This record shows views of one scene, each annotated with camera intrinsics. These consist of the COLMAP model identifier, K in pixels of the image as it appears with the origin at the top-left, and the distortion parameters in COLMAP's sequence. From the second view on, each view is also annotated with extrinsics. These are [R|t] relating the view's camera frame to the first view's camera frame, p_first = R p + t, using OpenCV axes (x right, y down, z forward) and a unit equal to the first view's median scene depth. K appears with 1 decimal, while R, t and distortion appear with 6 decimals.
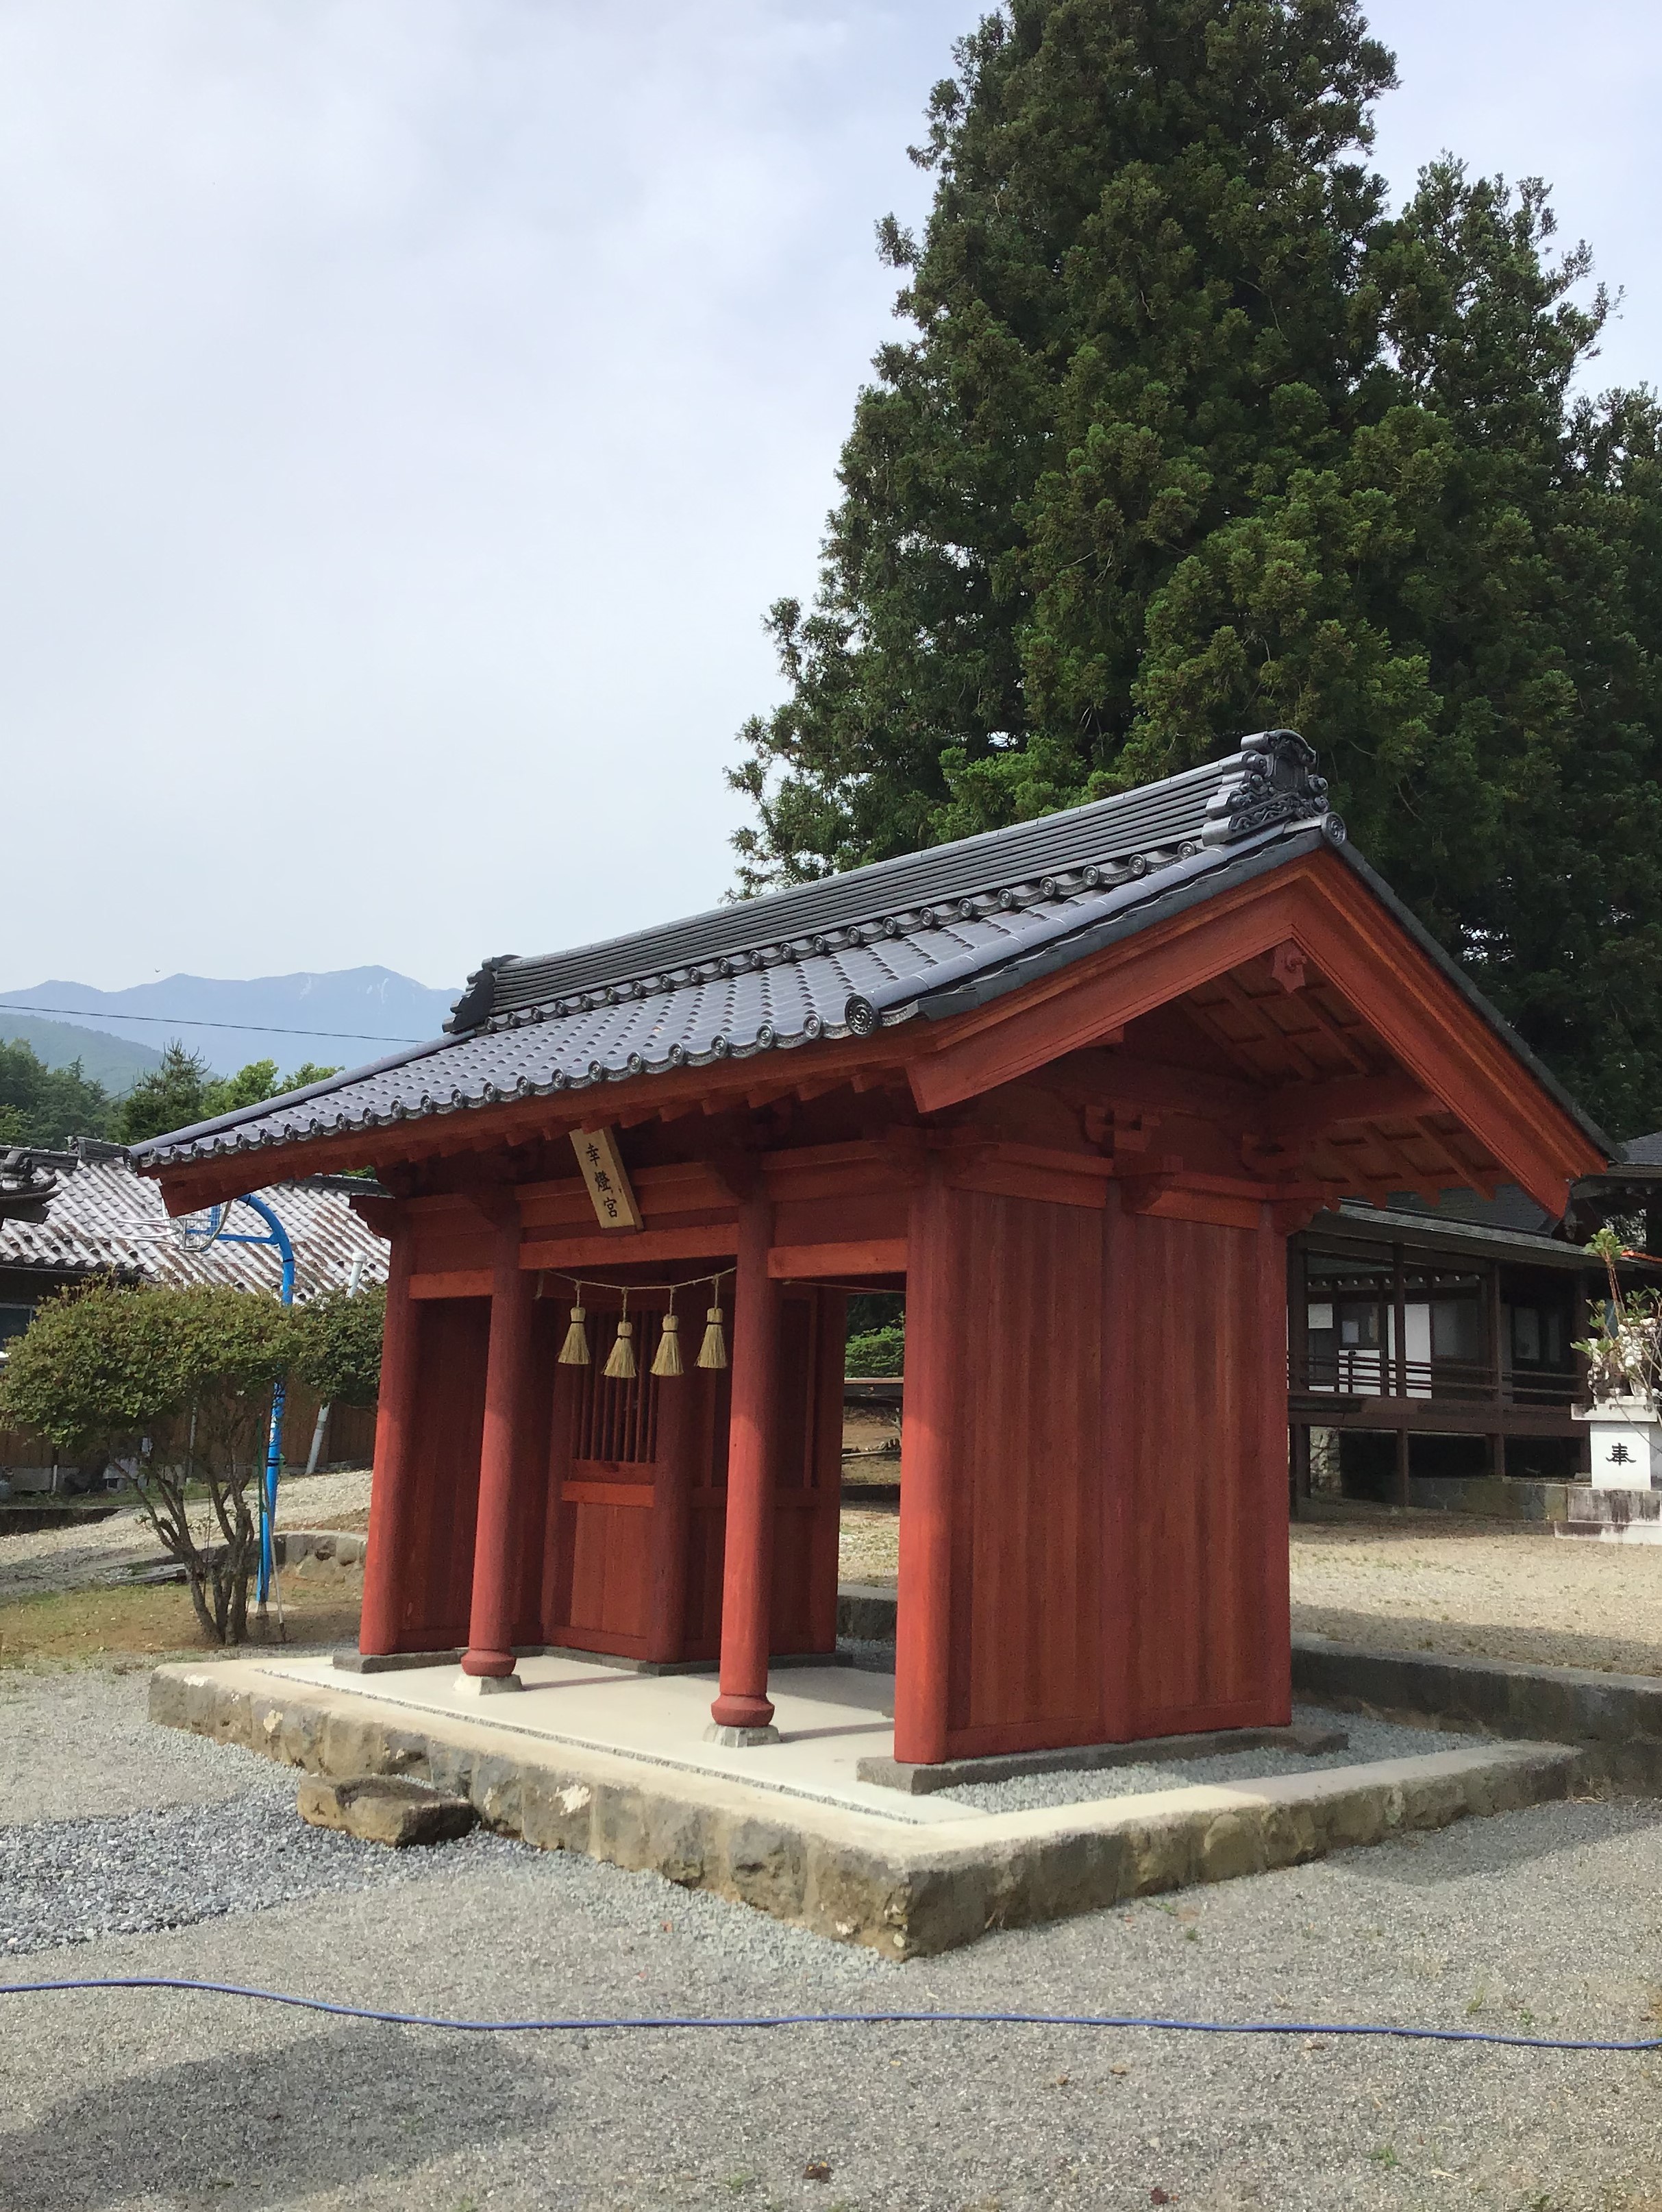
lens RADIAL K [[2009.6, 0, 872.4], [0, 2009.6, 1101.8], [0, 0, 1]] dist [0.058509, -0.086295]
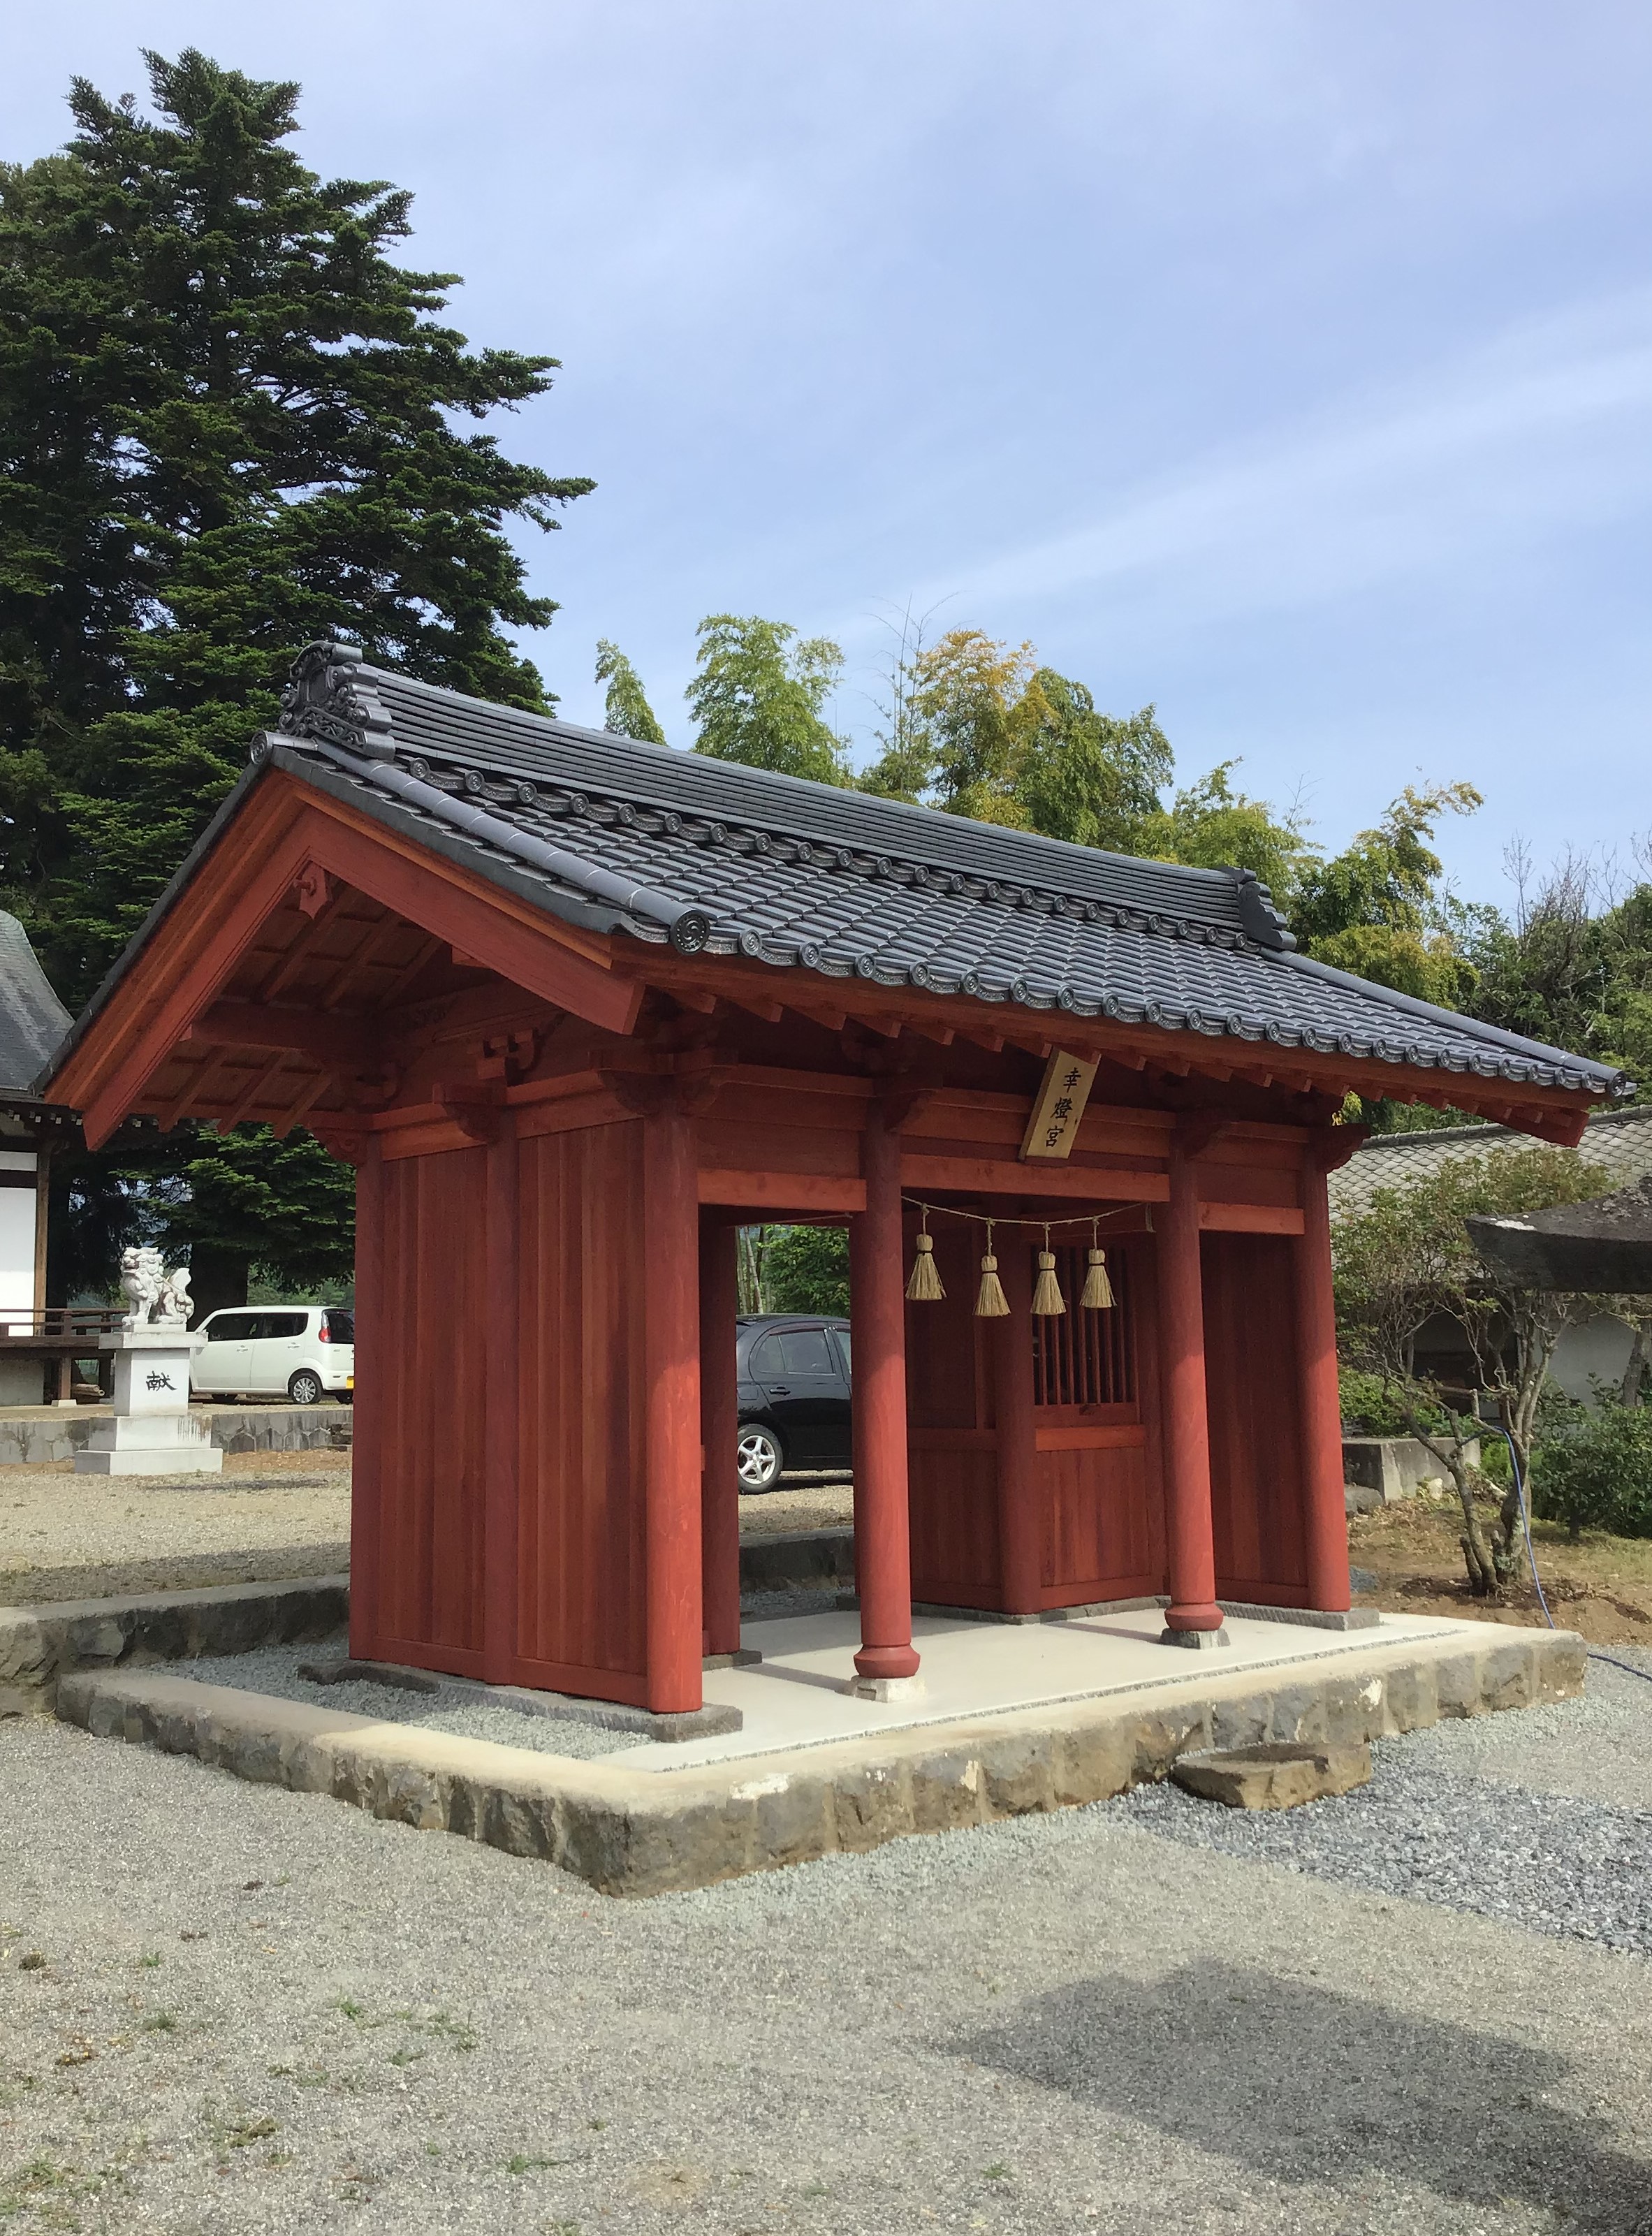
lens RADIAL K [[2058.0, 0, 763.2], [0, 2058.0, 1119.5], [0, 0, 1]] dist [0.008011, -0.005750]
pose [[0.026952, 0.093739, 0.995232, -1.097963], [-0.144547, 0.985496, -0.088907, 0.150883], [-0.989131, -0.141462, 0.040111, 1.107088]]
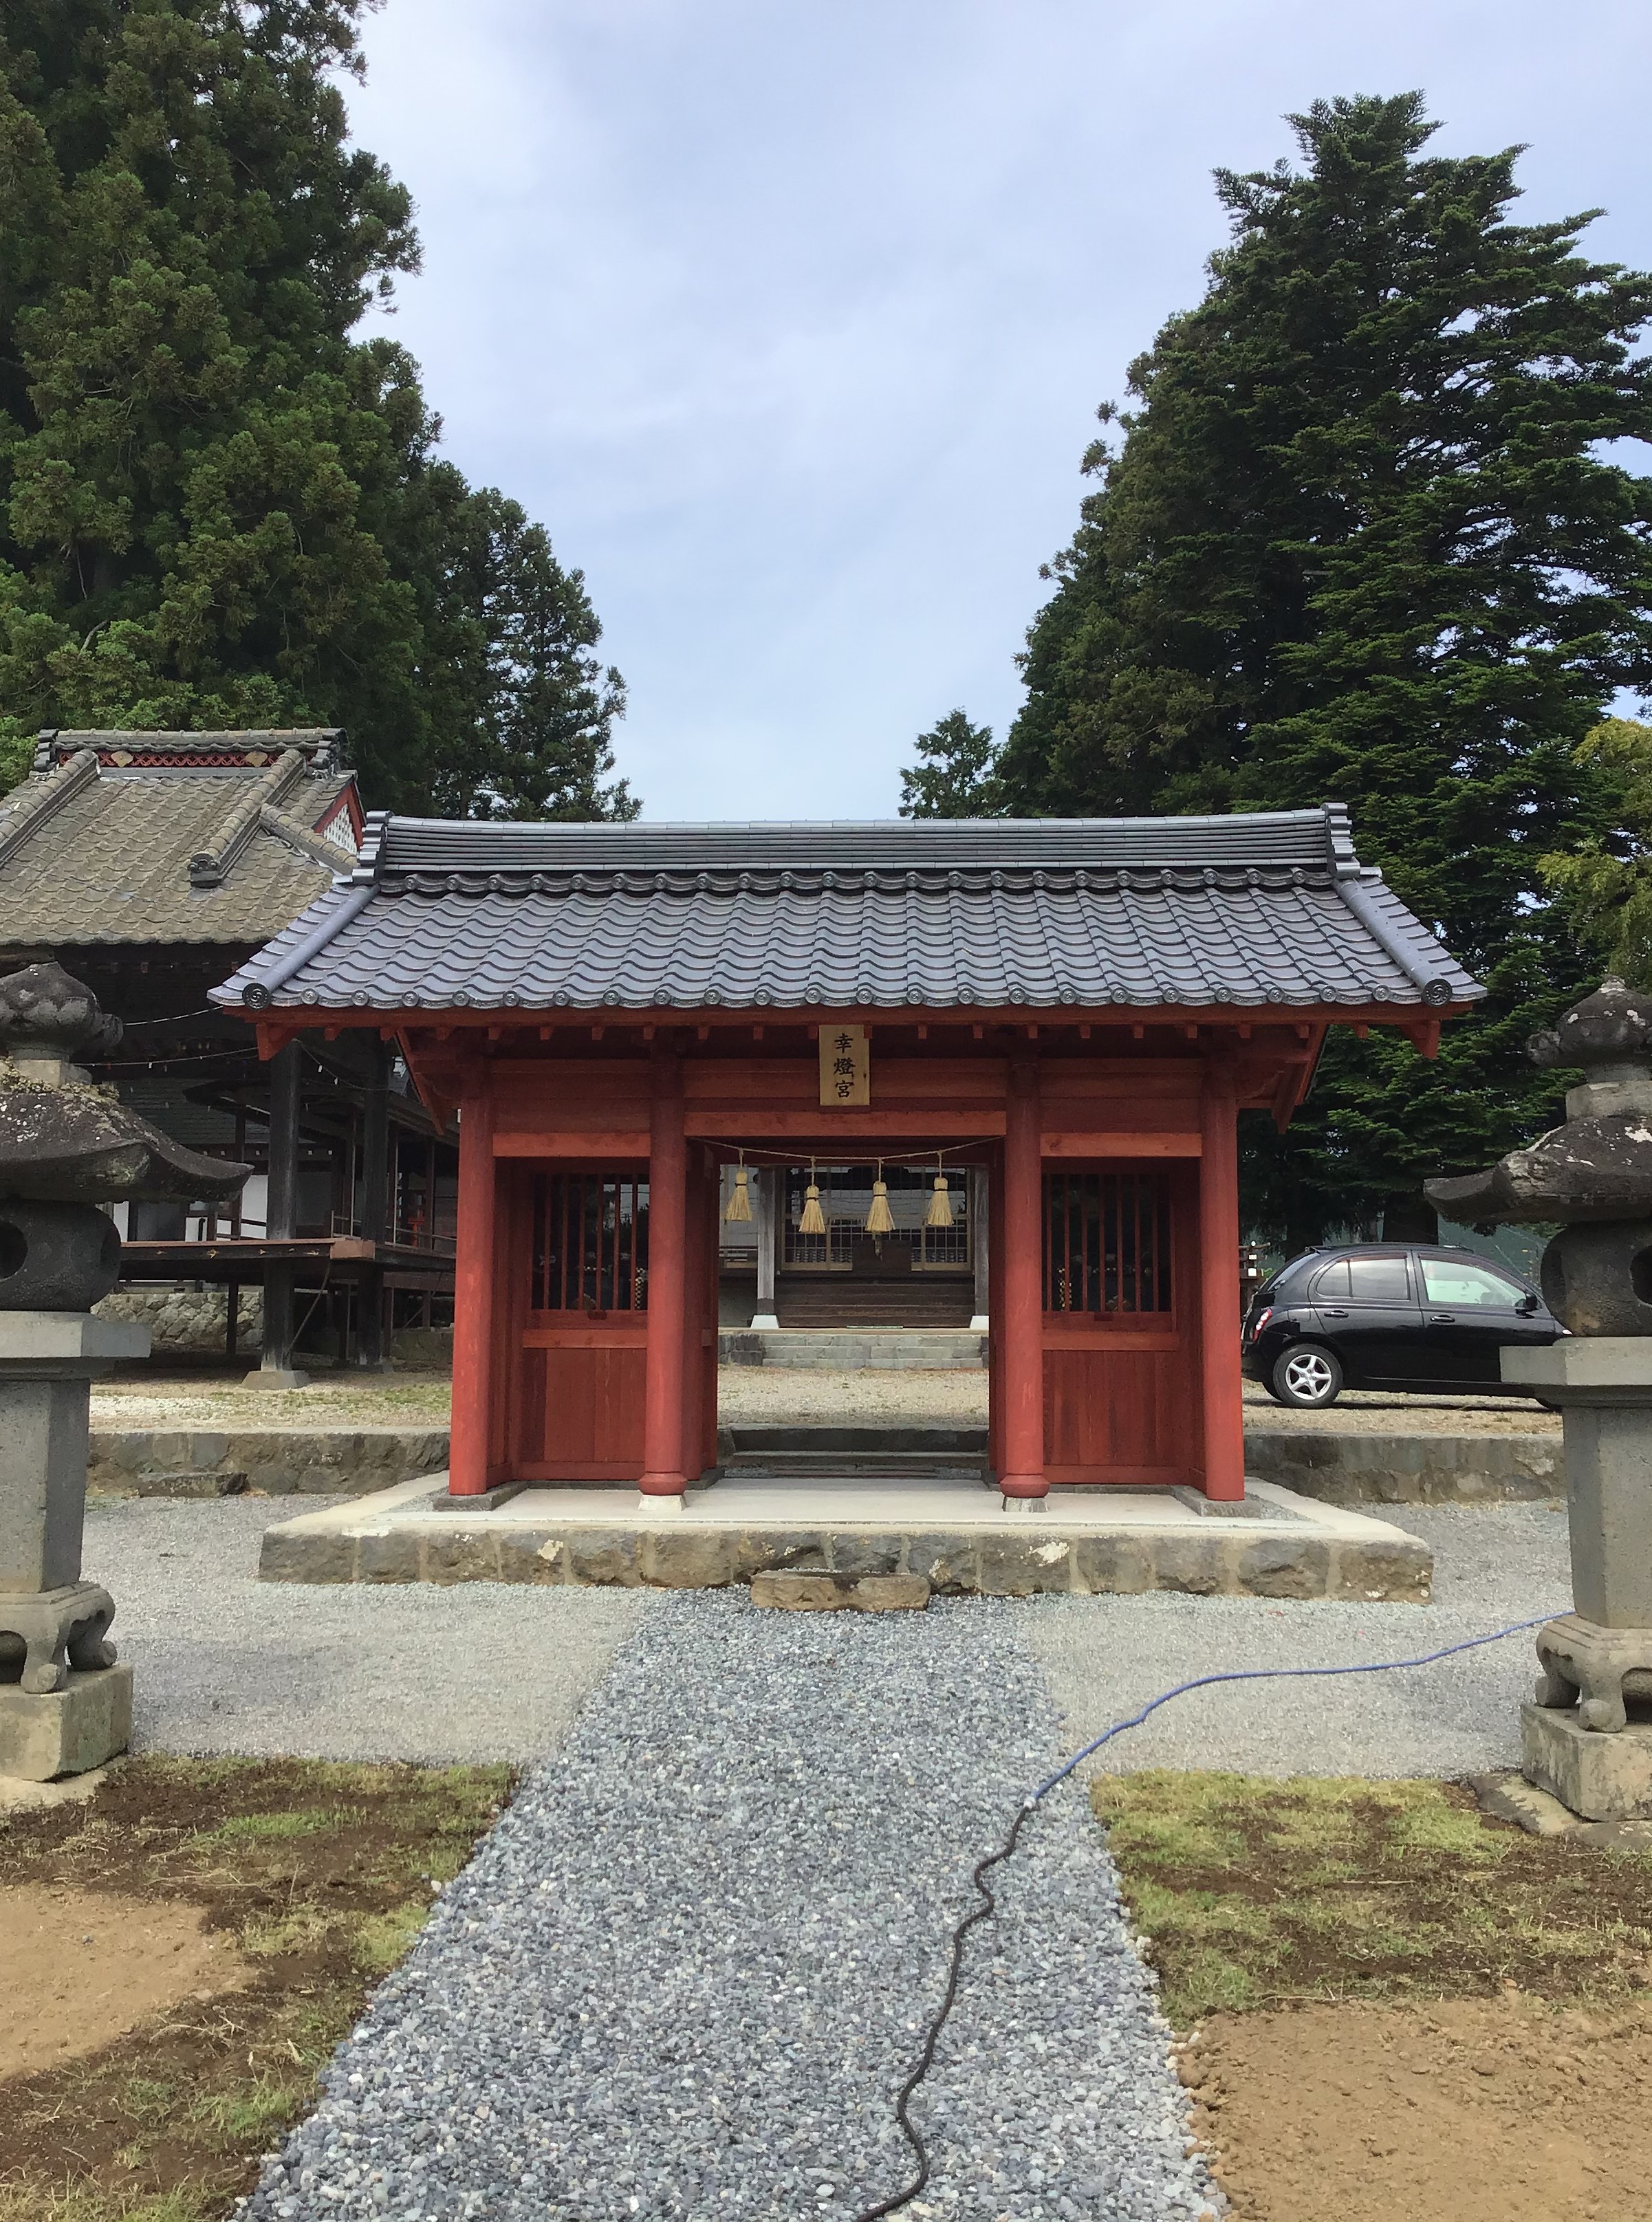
lens RADIAL K [[2015.6, 0, 827.6], [0, 2015.6, 1021.8], [0, 0, 1]] dist [0.077680, 0.003025]
pose [[0.698201, 0.084593, 0.710886, -0.999337], [-0.101621, 0.994650, -0.018553, 0.036437], [-0.708653, -0.059287, 0.703062, 0.170902]]
